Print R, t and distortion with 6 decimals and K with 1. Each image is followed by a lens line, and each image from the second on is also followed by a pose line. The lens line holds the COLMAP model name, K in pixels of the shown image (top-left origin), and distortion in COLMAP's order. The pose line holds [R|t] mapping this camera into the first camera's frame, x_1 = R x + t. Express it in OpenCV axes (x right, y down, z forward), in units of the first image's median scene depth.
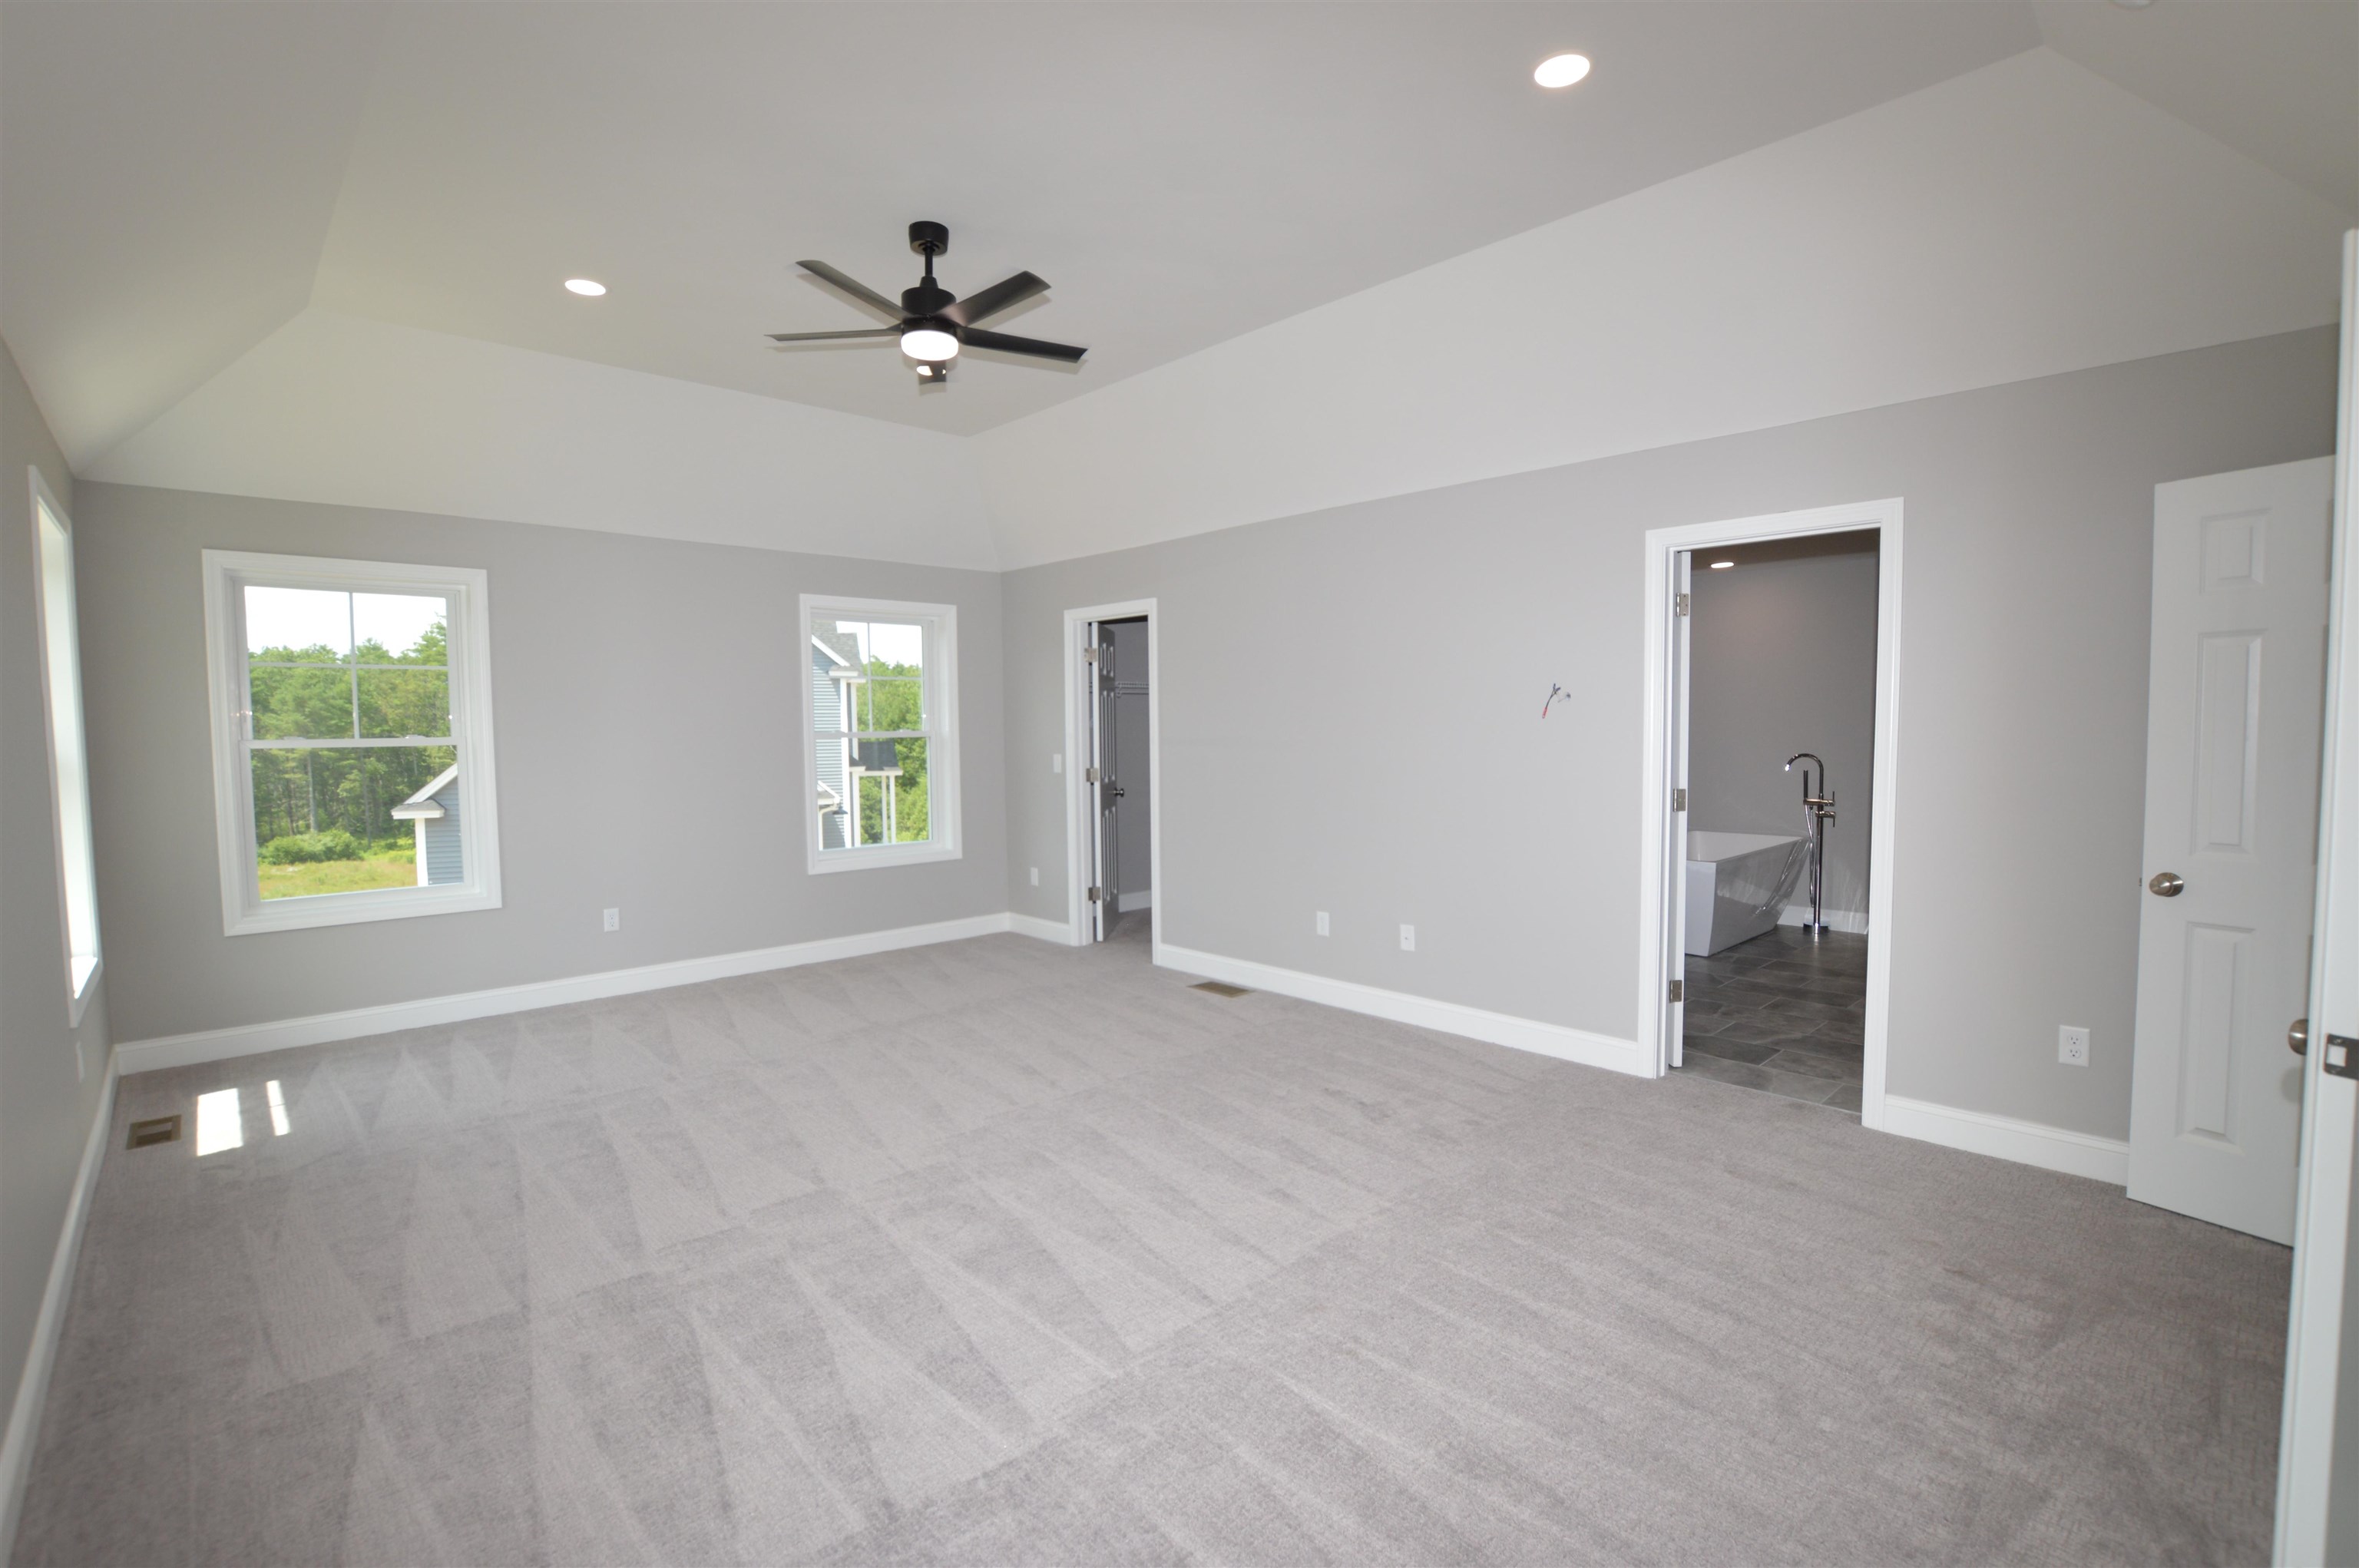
lens RADIAL K [[1056.3, 0, 1179.4], [0, 1056.3, 789.4], [0, 0, 1]] dist [-0.034889, 0.006020]
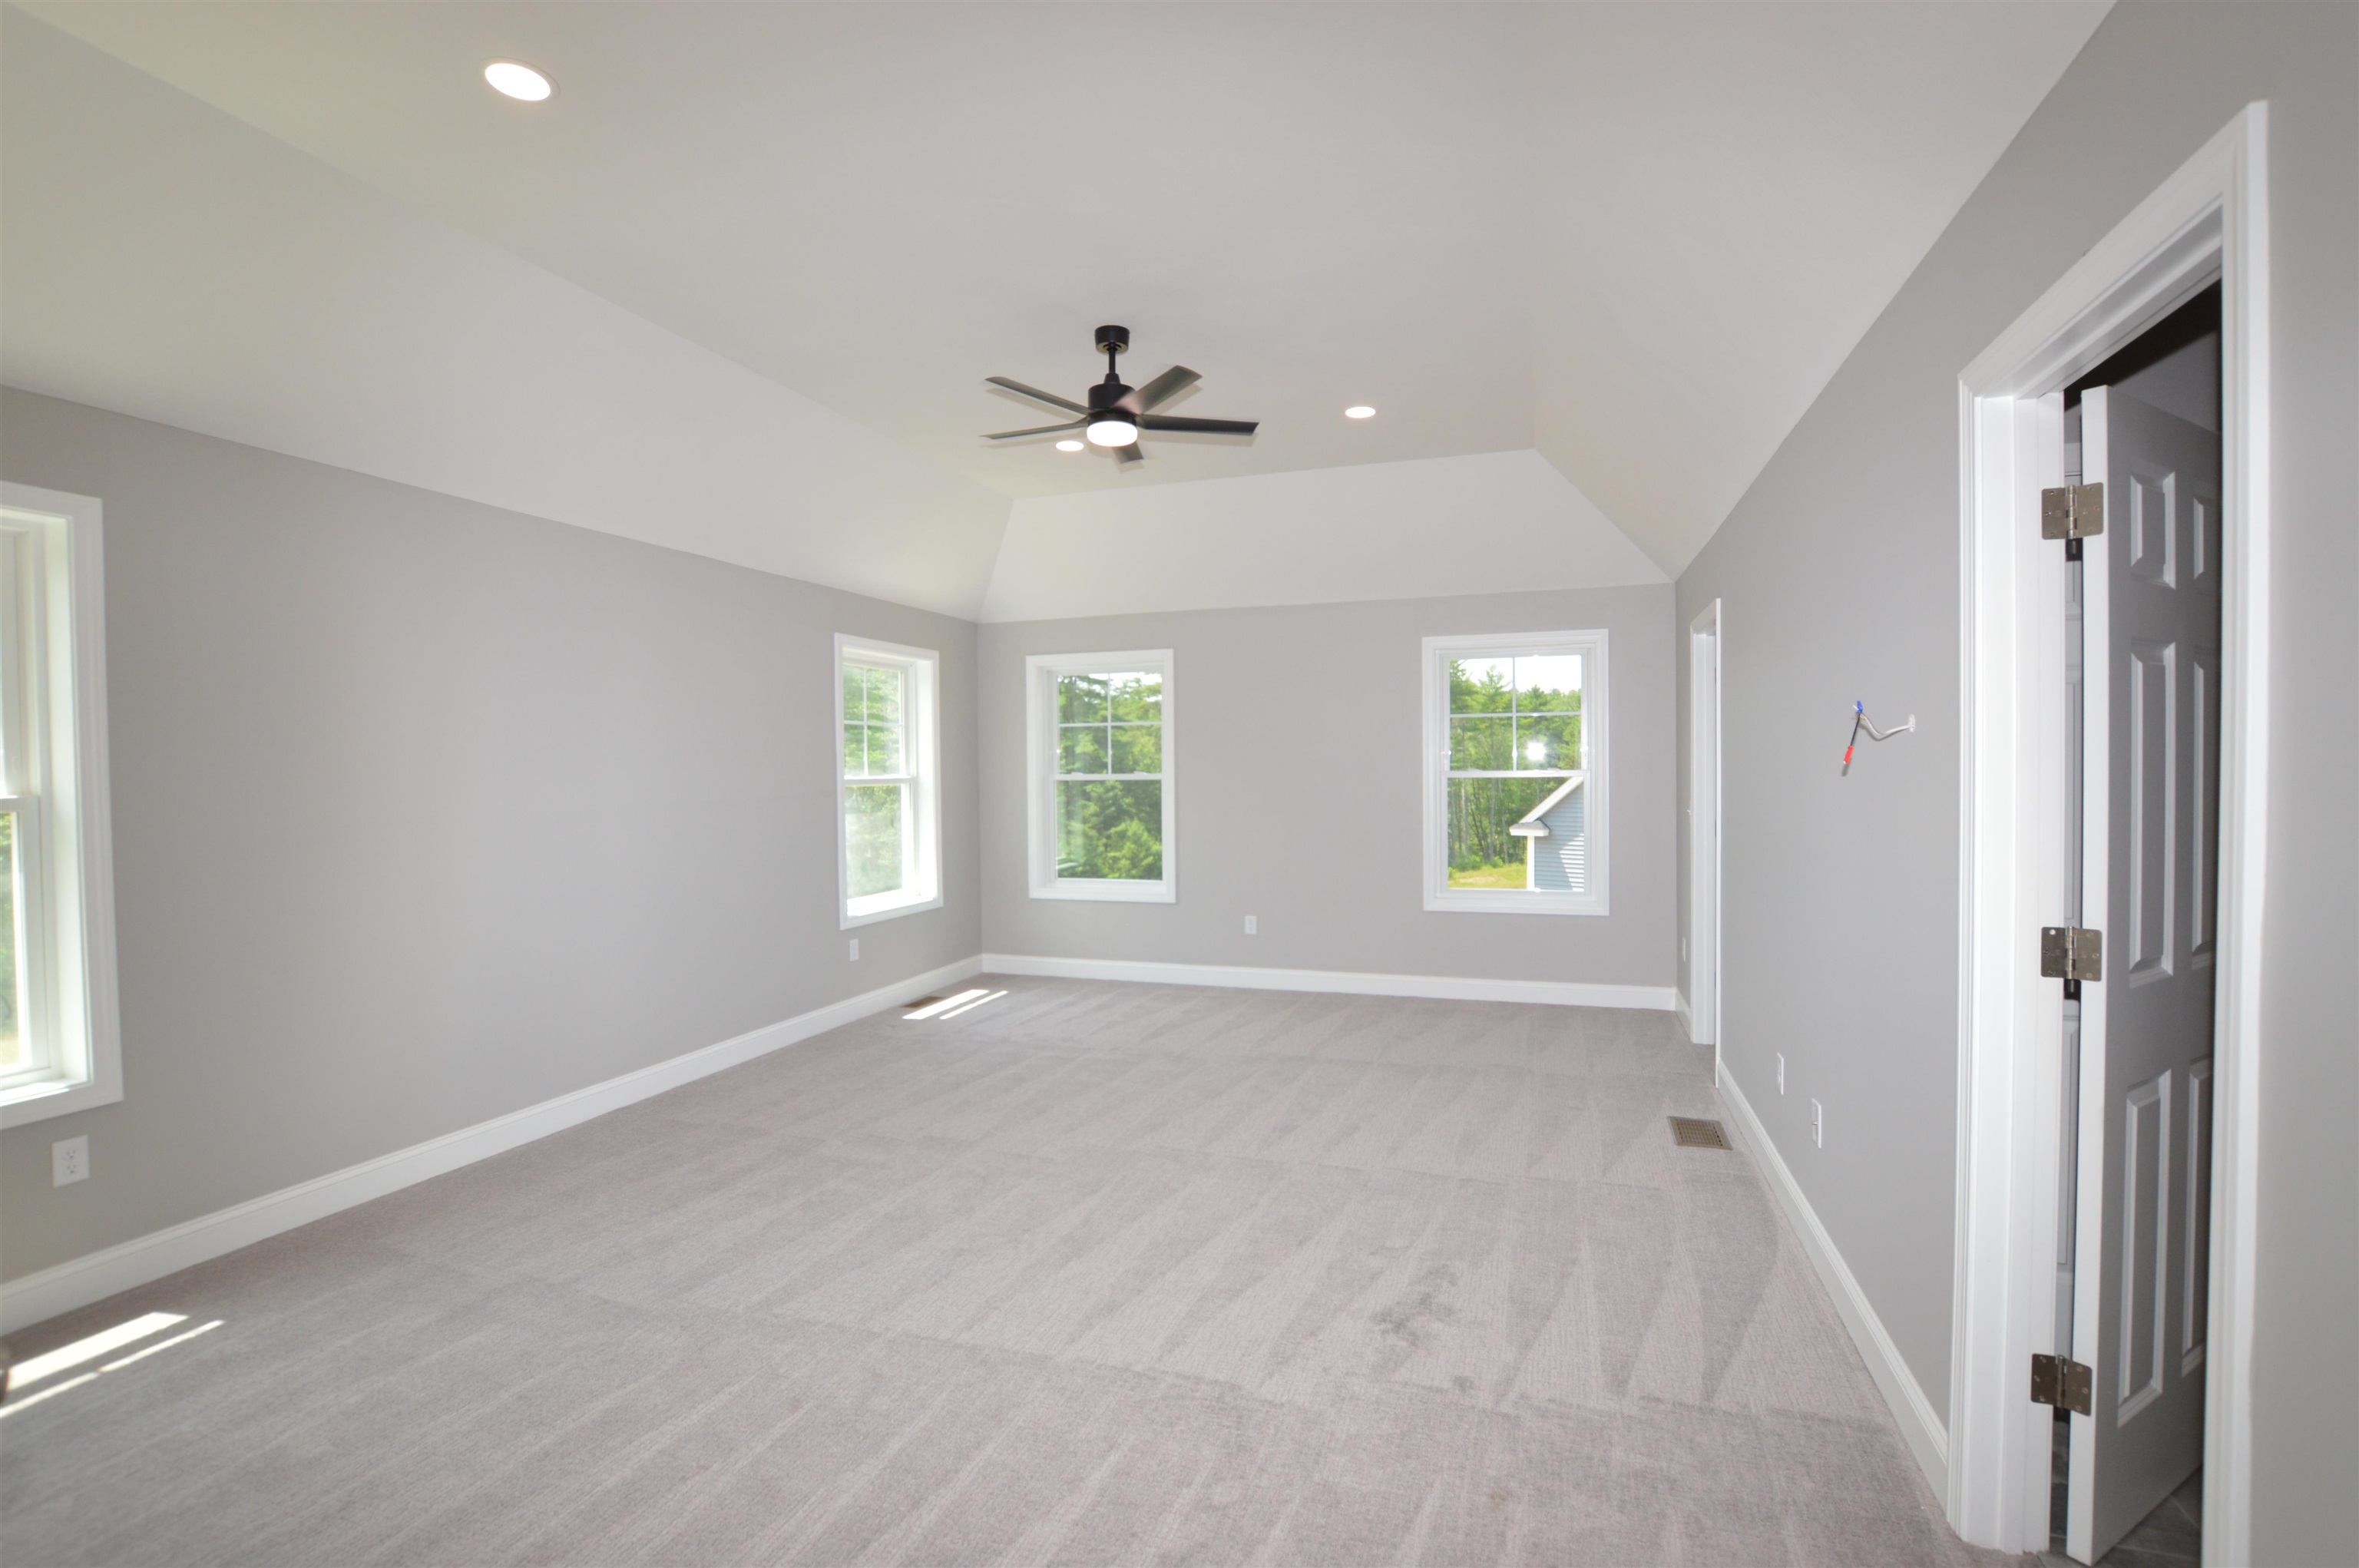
lens RADIAL K [[1056.3, 0, 1179.4], [0, 1056.3, 789.4], [0, 0, 1]] dist [-0.034889, 0.006020]
pose [[0.477543, 0.023585, -0.878292, 0.506168], [-0.047267, 0.998882, 0.001123, -0.030816], [0.877336, 0.040978, 0.478124, 0.345019]]
